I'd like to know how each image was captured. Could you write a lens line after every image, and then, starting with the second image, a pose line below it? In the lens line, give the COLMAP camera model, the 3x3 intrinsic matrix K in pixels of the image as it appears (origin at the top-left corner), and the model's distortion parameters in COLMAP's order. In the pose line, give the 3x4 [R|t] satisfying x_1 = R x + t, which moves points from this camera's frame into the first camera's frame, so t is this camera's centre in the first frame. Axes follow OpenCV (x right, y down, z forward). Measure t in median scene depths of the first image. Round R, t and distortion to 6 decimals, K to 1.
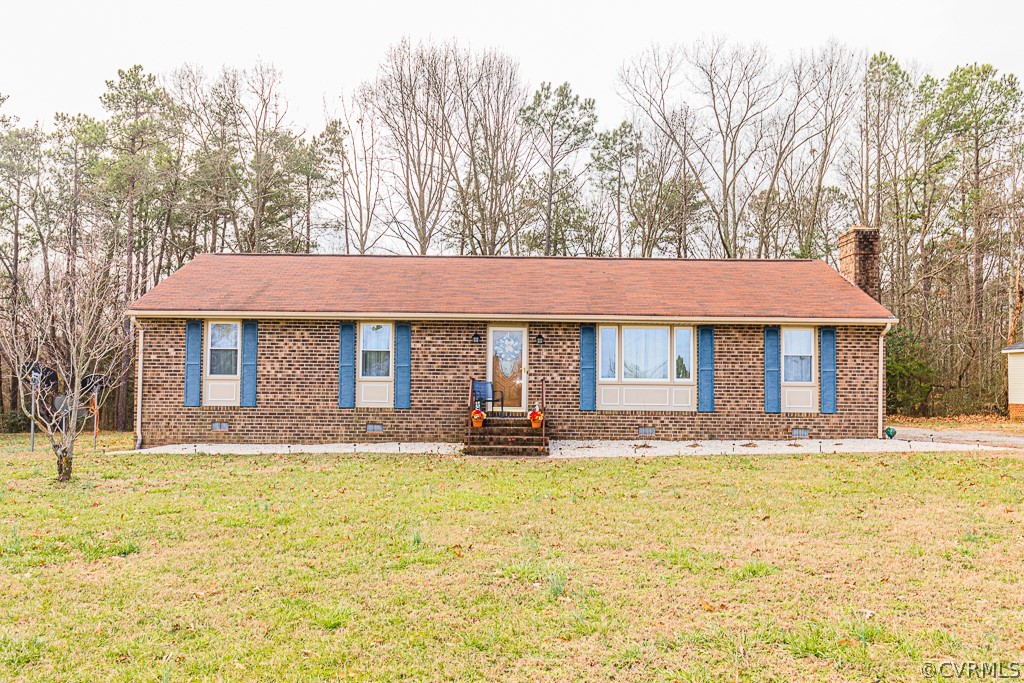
lens RADIAL K [[867.6, 0, 512.0], [0, 867.6, 341.5], [0, 0, 1]] dist [0.005387, -0.008263]
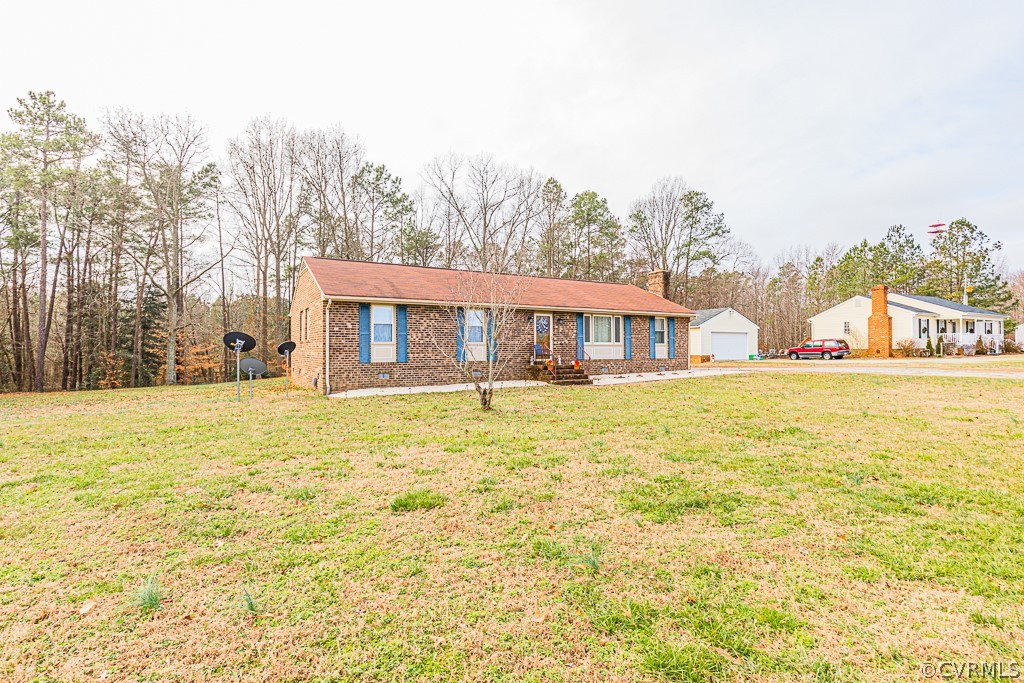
lens RADIAL K [[503.8, 0, 512.0], [0, 503.8, 341.5], [0, 0, 1]] dist [-0.000834, -0.000291]
pose [[0.863851, -0.004117, 0.503731, -0.578113], [-0.011298, 0.999557, 0.027544, 0.012402], [-0.503621, -0.029485, 0.863422, 0.146298]]
